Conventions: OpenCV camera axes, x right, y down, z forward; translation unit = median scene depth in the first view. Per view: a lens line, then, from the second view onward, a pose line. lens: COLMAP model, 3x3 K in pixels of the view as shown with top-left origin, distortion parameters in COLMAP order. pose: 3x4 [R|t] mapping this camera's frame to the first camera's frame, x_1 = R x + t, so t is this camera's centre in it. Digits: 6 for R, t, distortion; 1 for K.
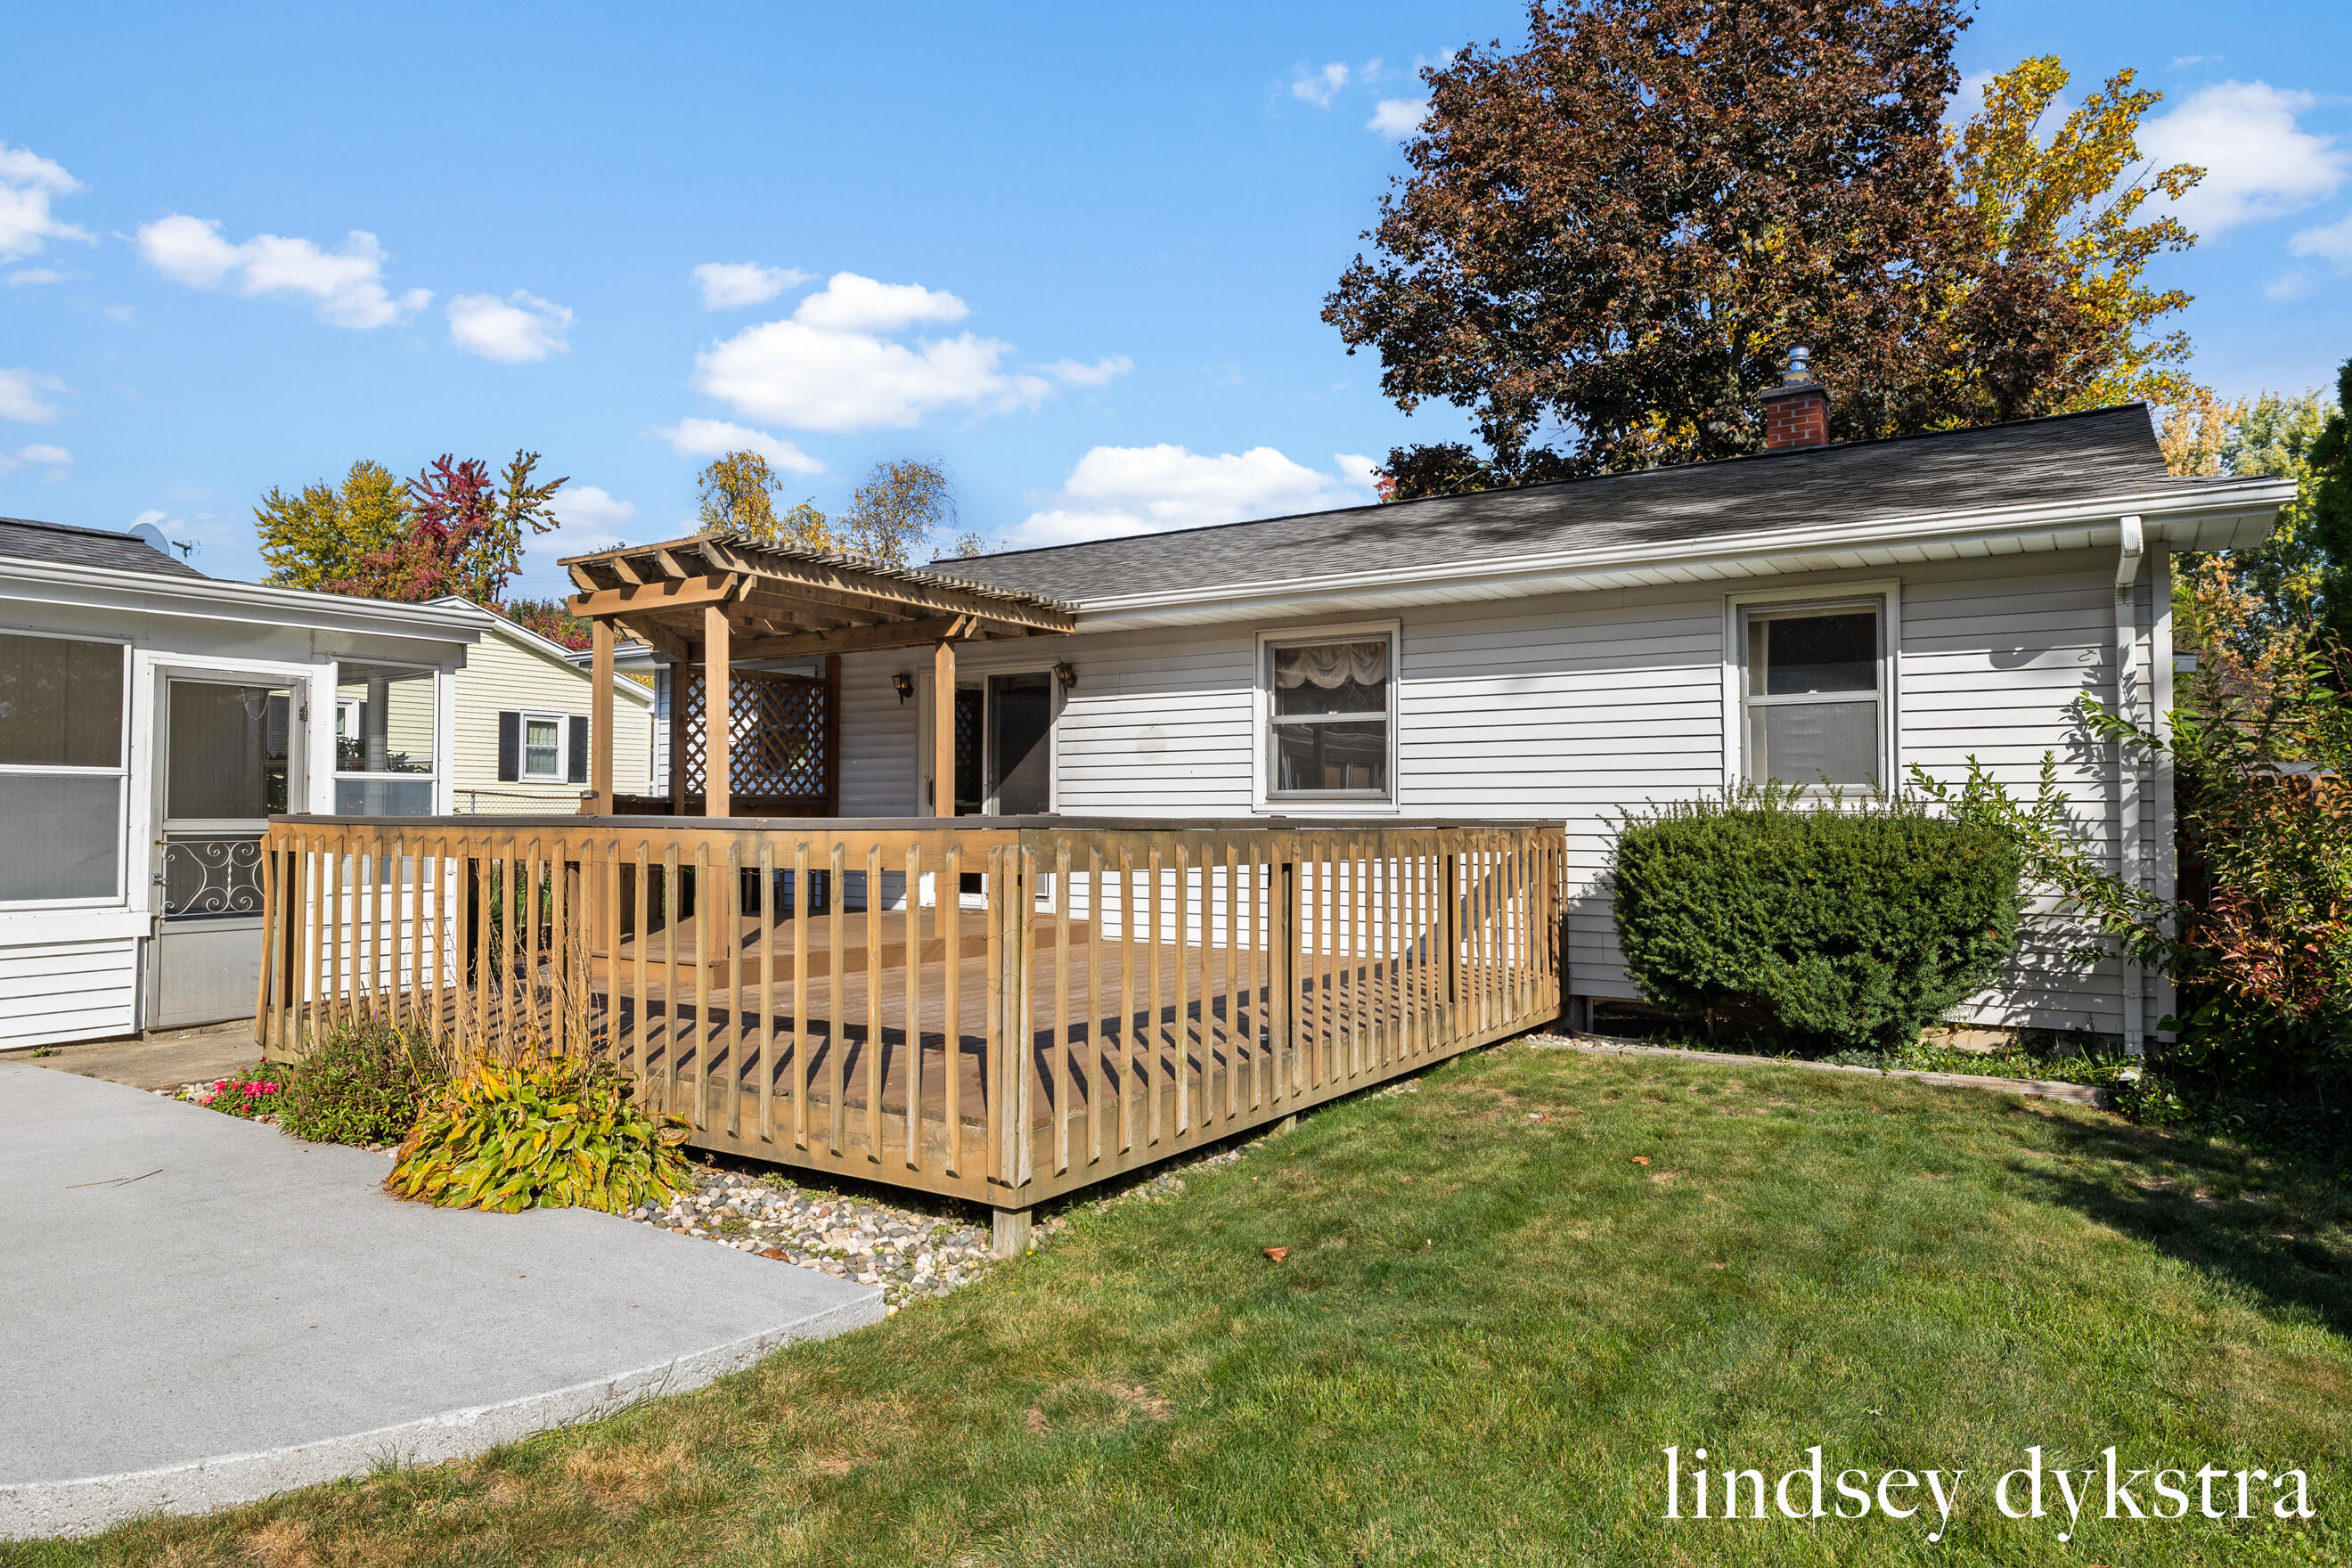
lens RADIAL K [[1362.6, 0, 1188.8], [0, 1362.6, 787.6], [0, 0, 1]] dist [0.004197, -0.002837]
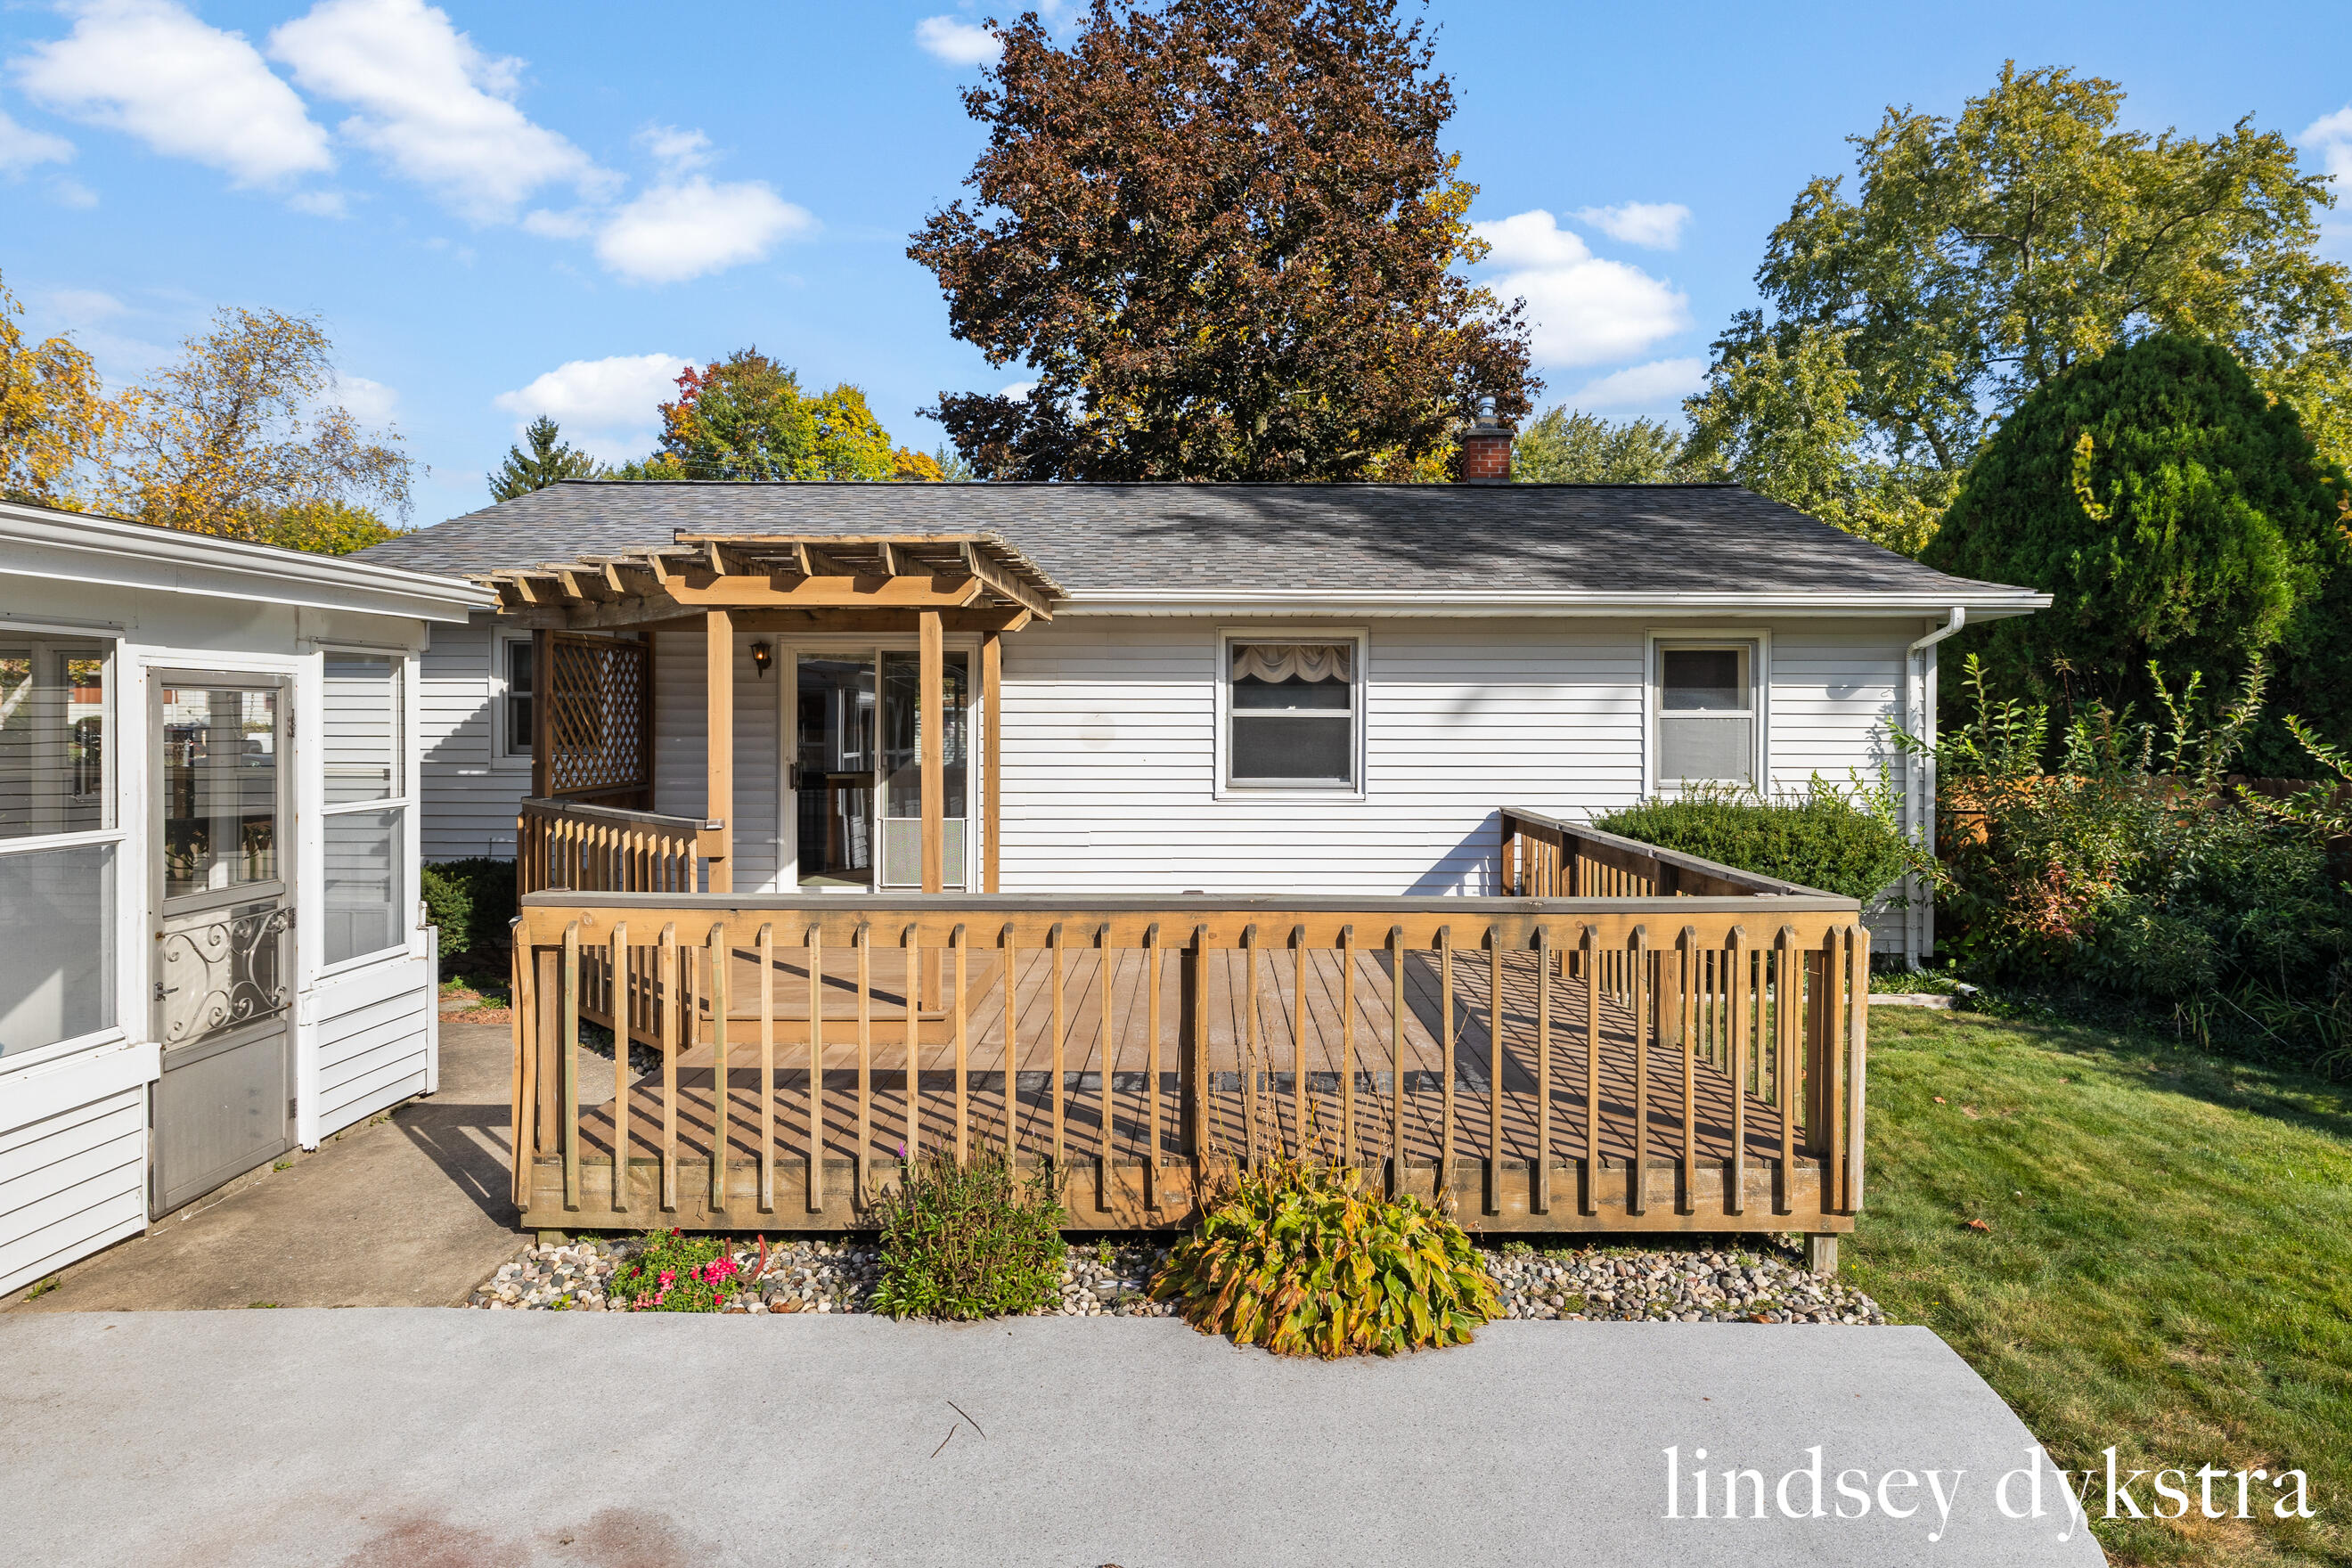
lens RADIAL K [[1342.0, 0, 1164.4], [0, 1342.0, 731.1], [0, 0, 1]] dist [-0.000221, 0.002227]
pose [[0.845255, -0.006377, 0.534325, -0.574552], [-0.011265, 0.999494, 0.029750, -0.069818], [-0.534244, -0.031165, 0.844756, 0.162027]]
